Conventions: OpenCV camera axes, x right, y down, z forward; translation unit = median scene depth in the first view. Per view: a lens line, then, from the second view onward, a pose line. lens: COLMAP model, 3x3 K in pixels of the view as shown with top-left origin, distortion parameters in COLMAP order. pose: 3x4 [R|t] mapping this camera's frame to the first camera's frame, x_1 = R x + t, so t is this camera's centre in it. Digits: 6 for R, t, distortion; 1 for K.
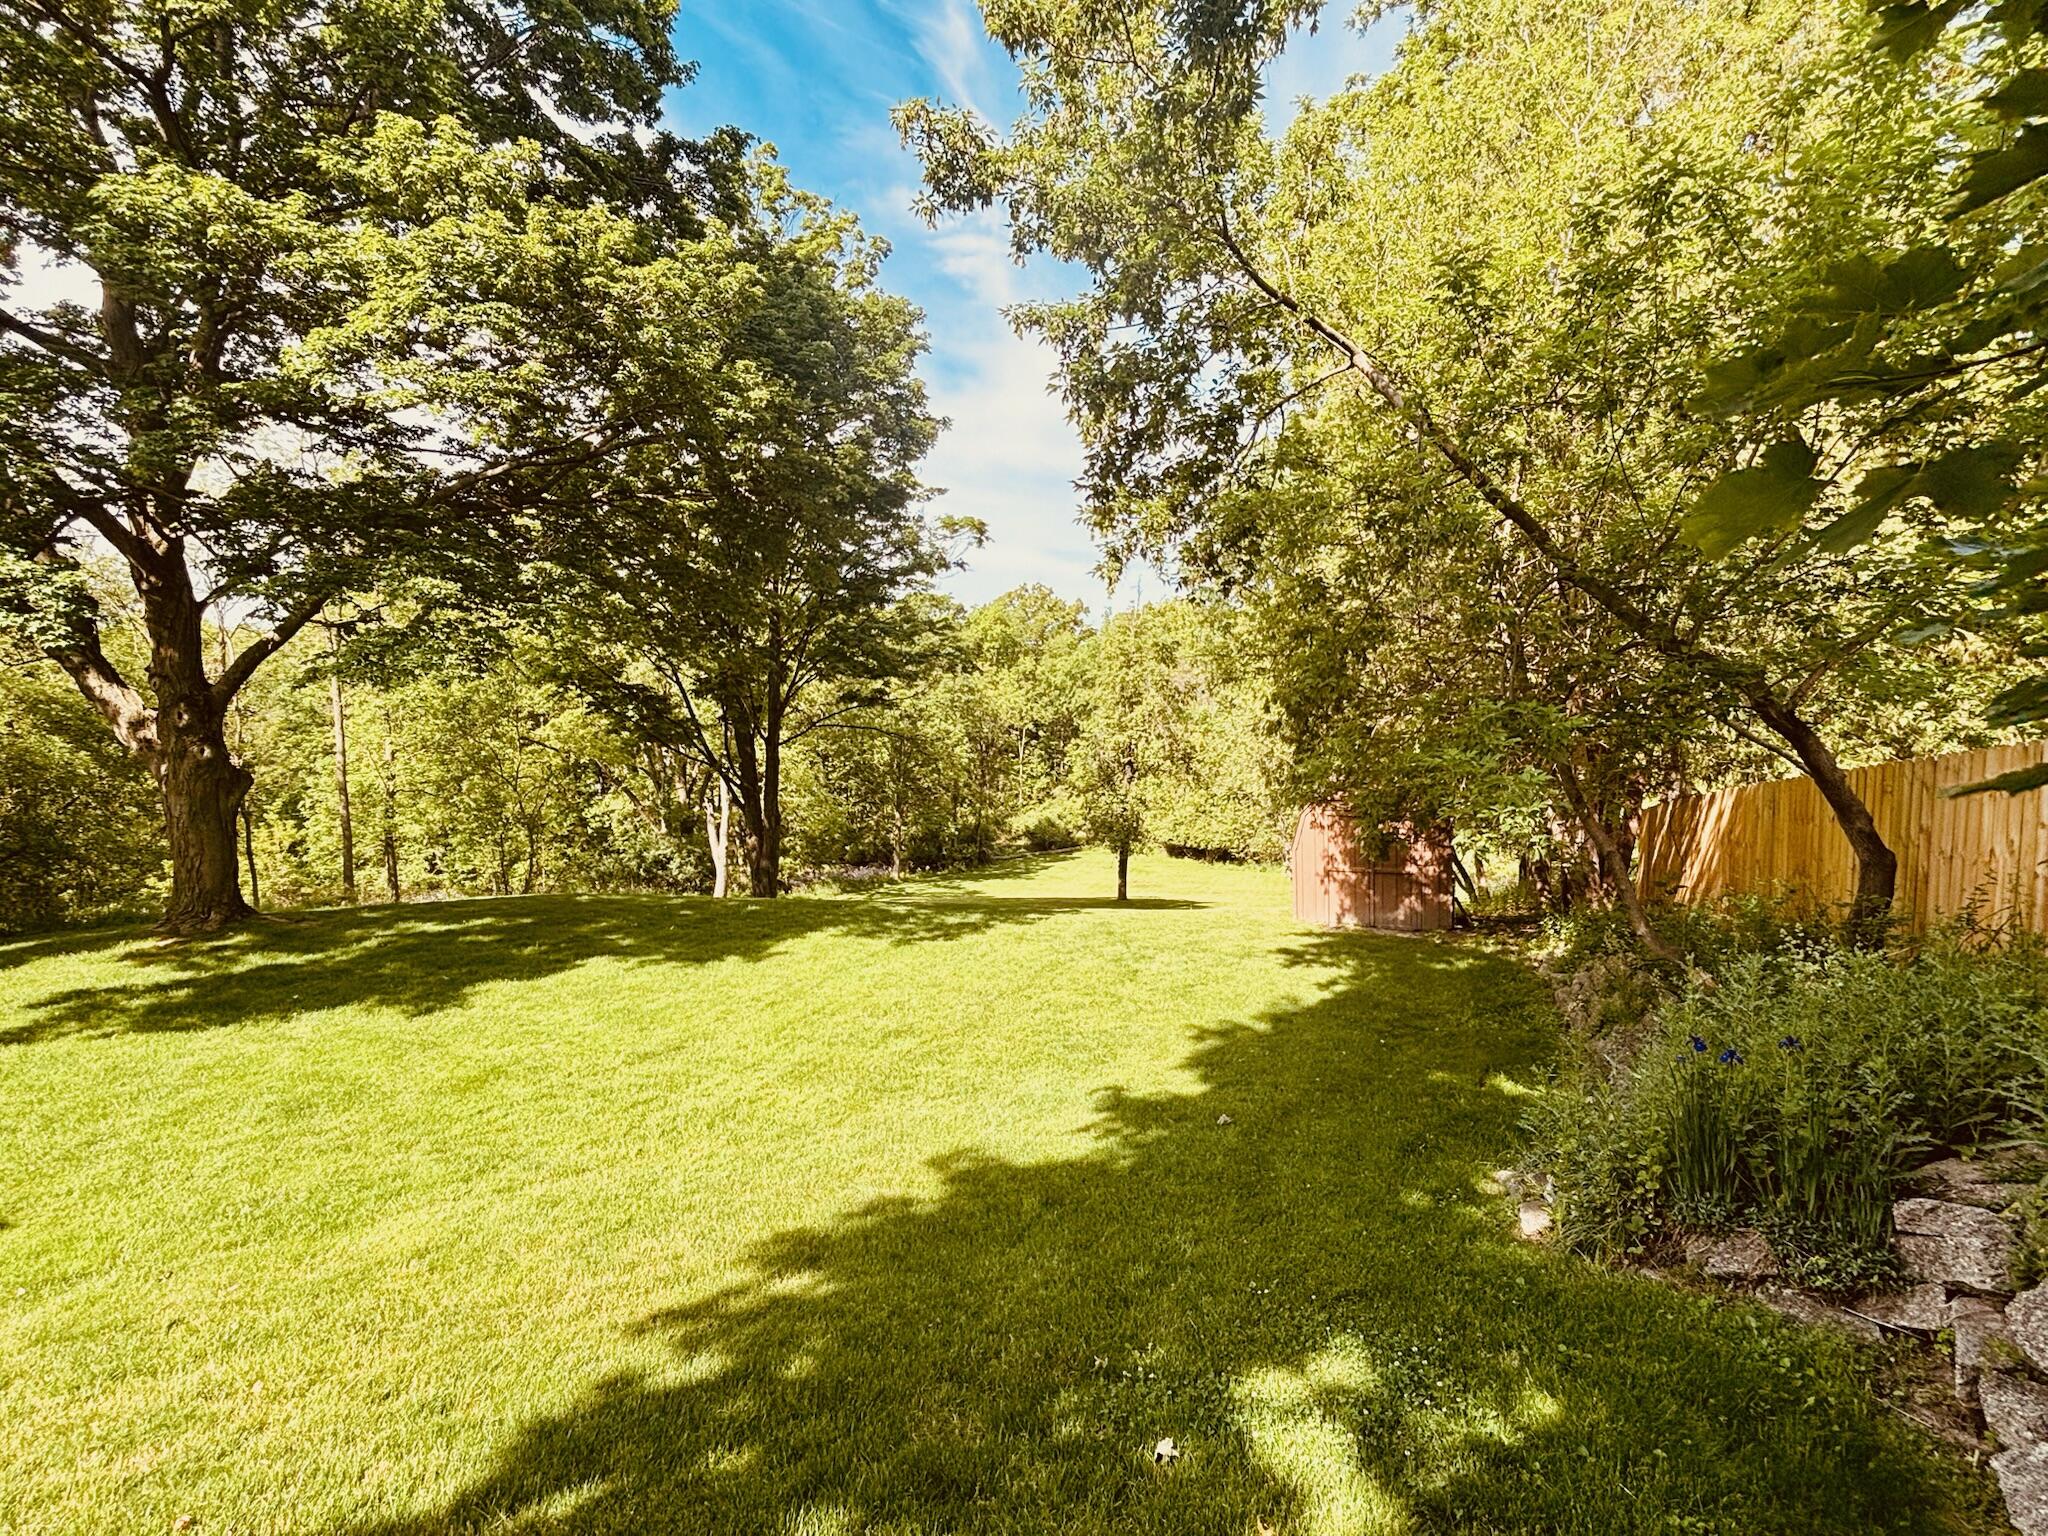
lens RADIAL K [[952.1, 0, 1021.1], [0, 952.1, 758.6], [0, 0, 1]] dist [-0.000227, -0.004436]
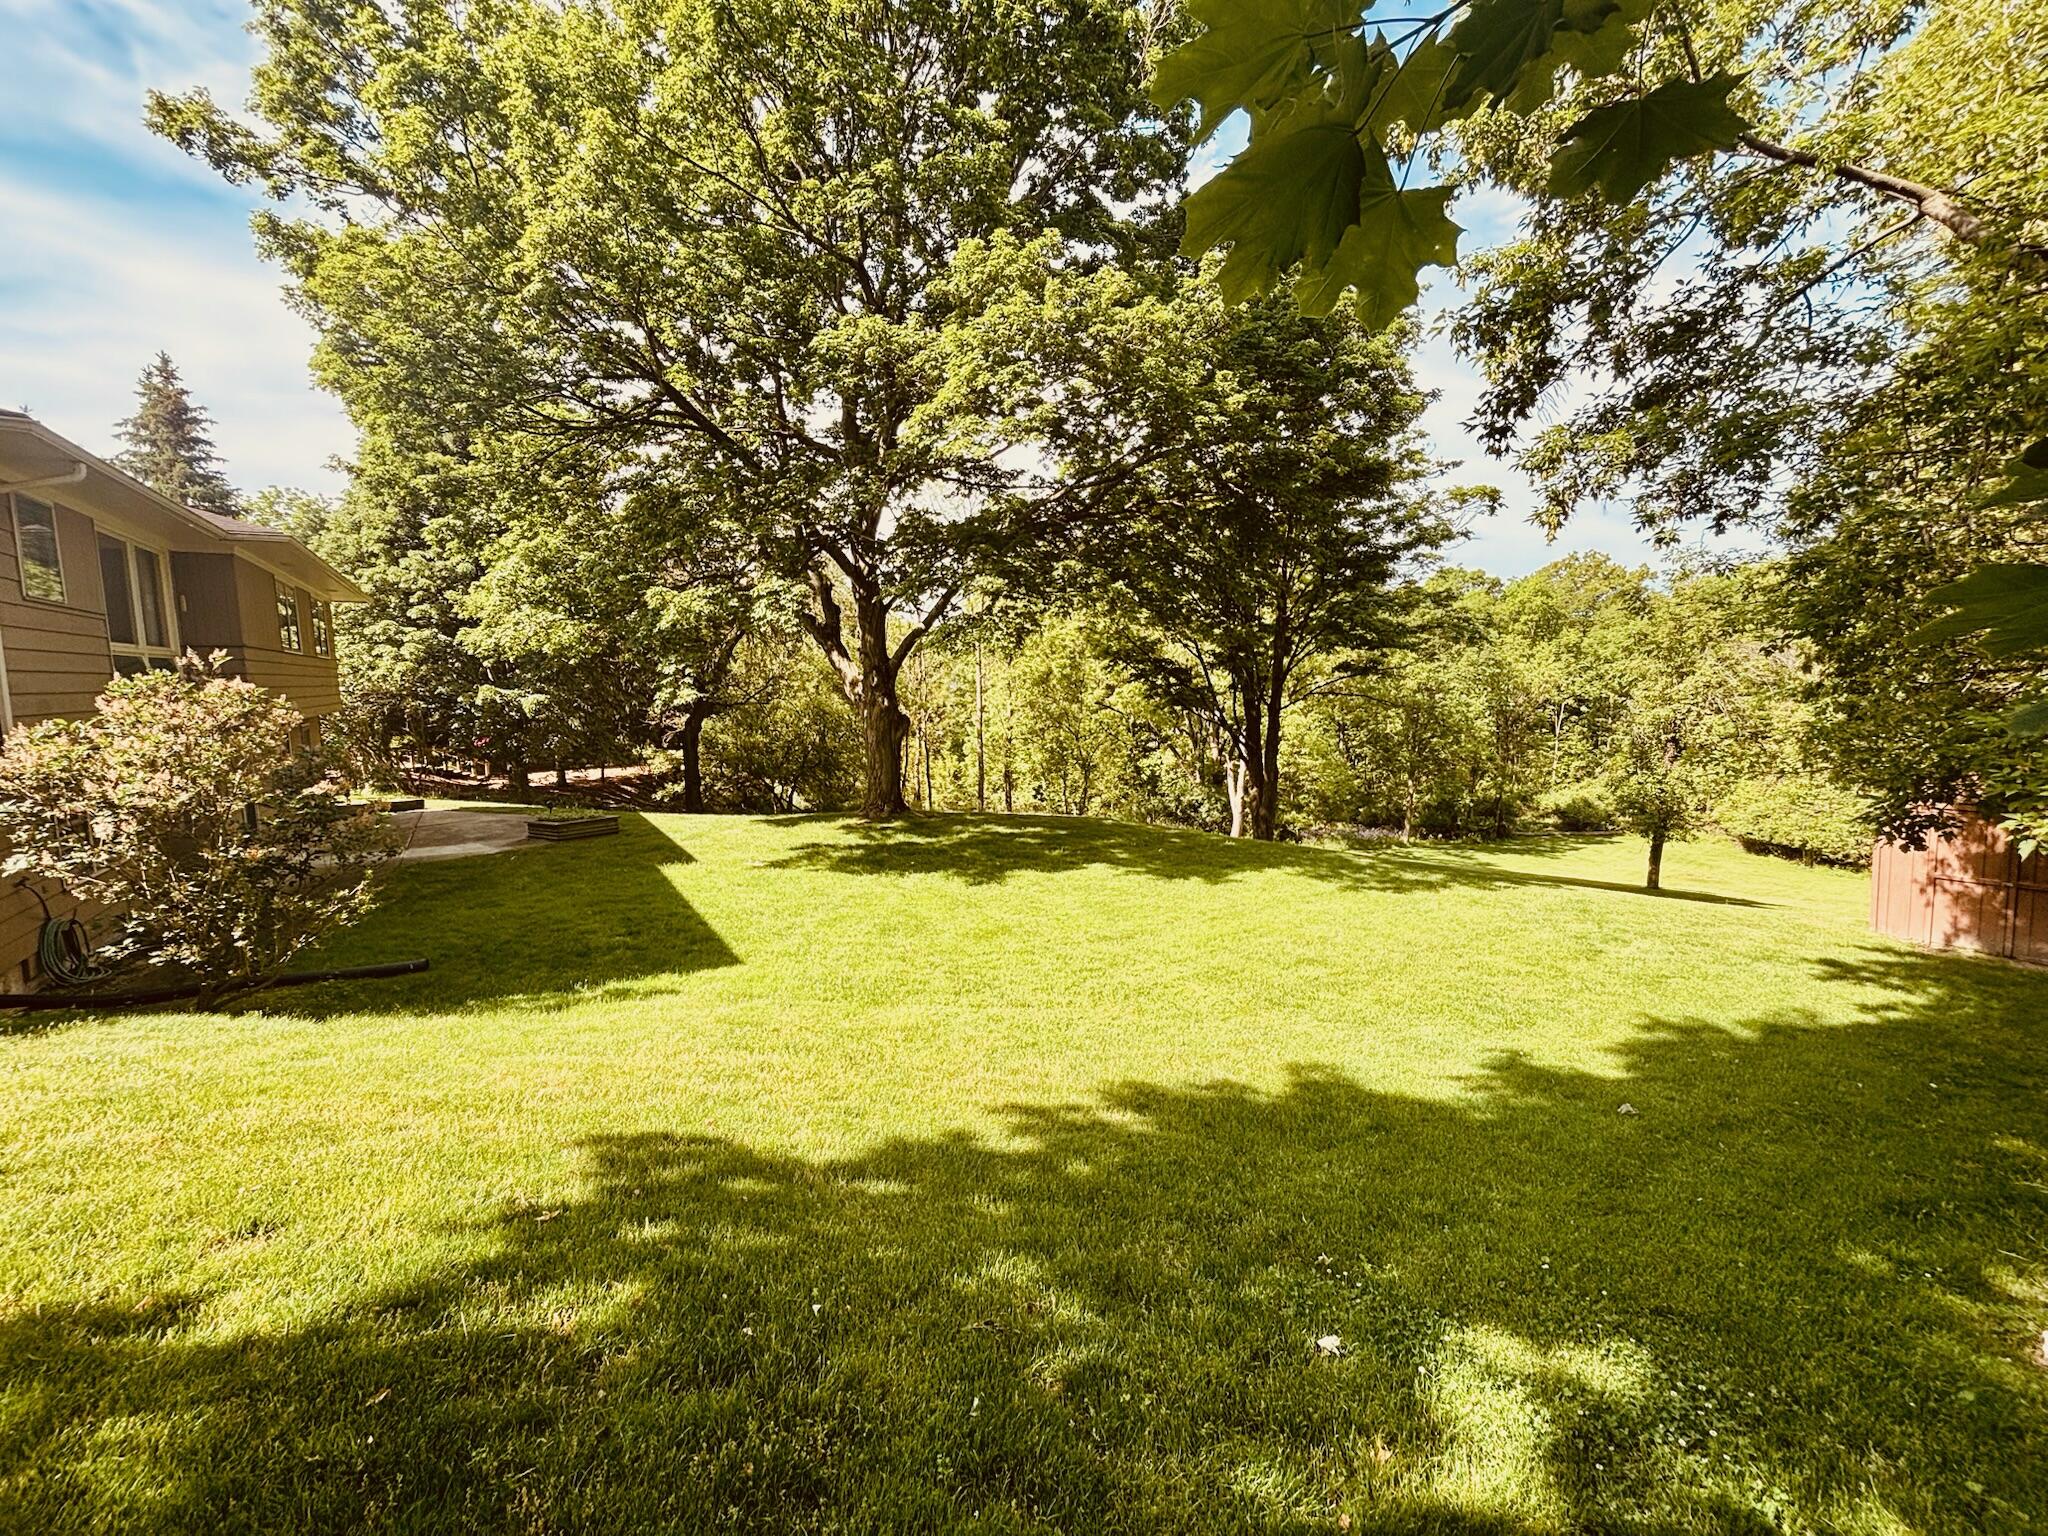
lens RADIAL K [[816.1, 0, 1025.6], [0, 816.1, 760.1], [0, 0, 1]] dist [-0.000352, -0.001776]
pose [[0.833615, 0.056741, -0.549424, 0.064685], [-0.033925, 0.998091, 0.051605, 0.010924], [0.551304, -0.024380, 0.833948, 0.017433]]
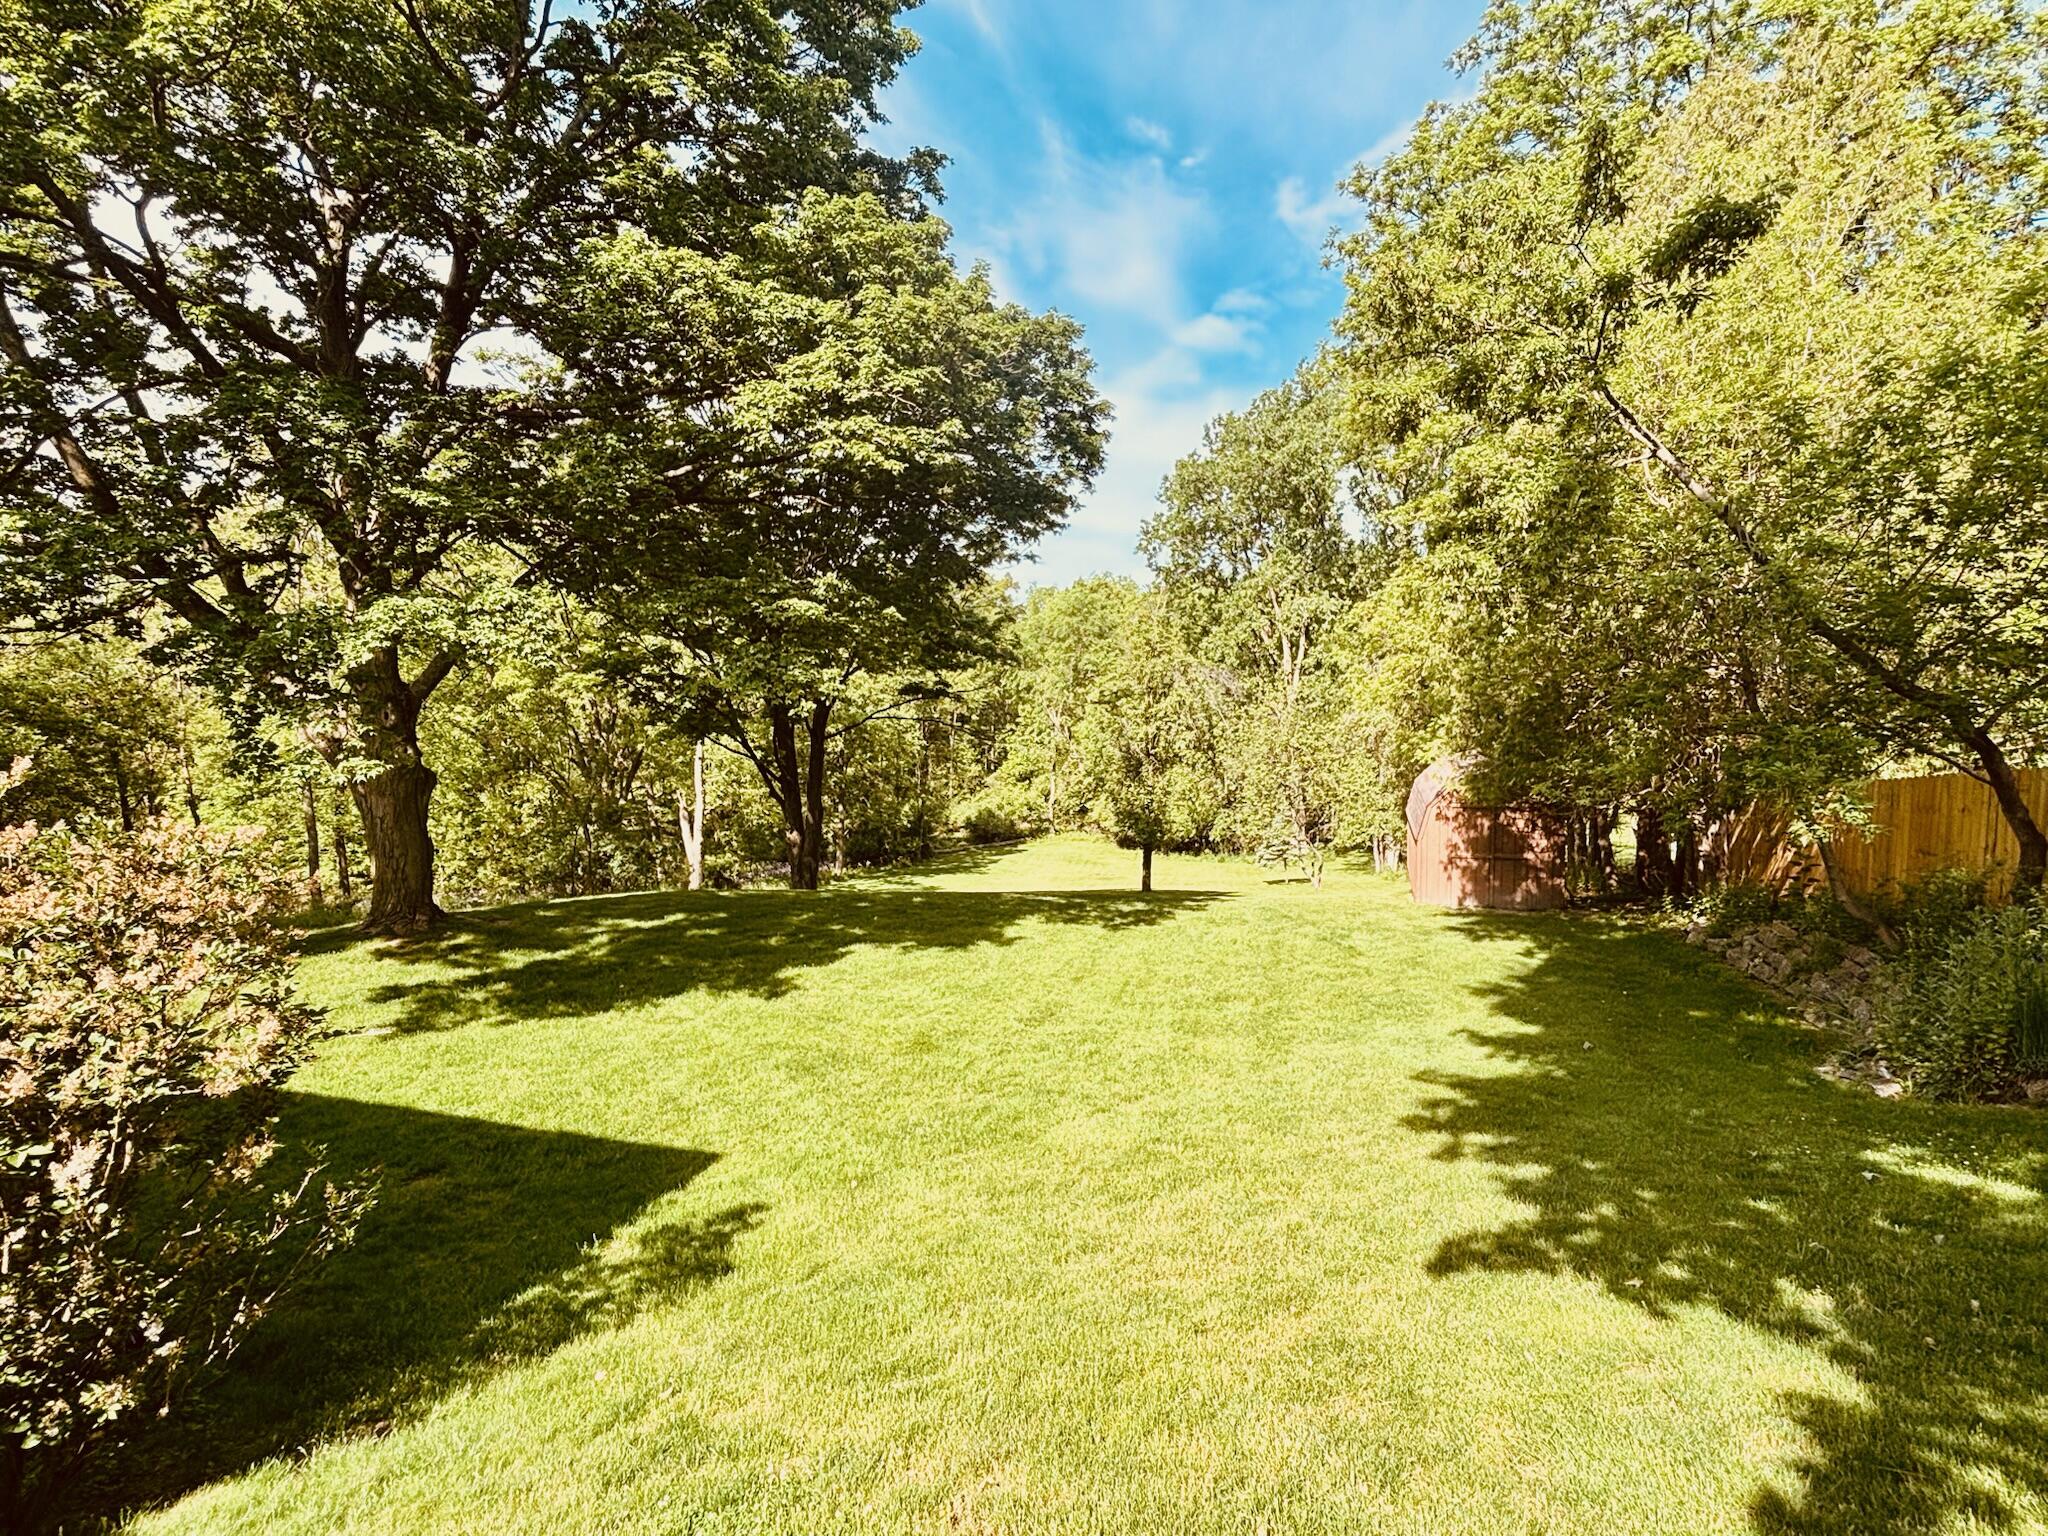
lens RADIAL K [[1034.6, 0, 1026.9], [0, 1034.6, 762.1], [0, 0, 1]] dist [-0.005542, -0.000647]
pose [[0.994419, -0.001952, 0.105483, -0.324477], [0.000009, 0.999830, 0.018417, -0.016335], [-0.105501, -0.018313, 0.994251, -0.143347]]
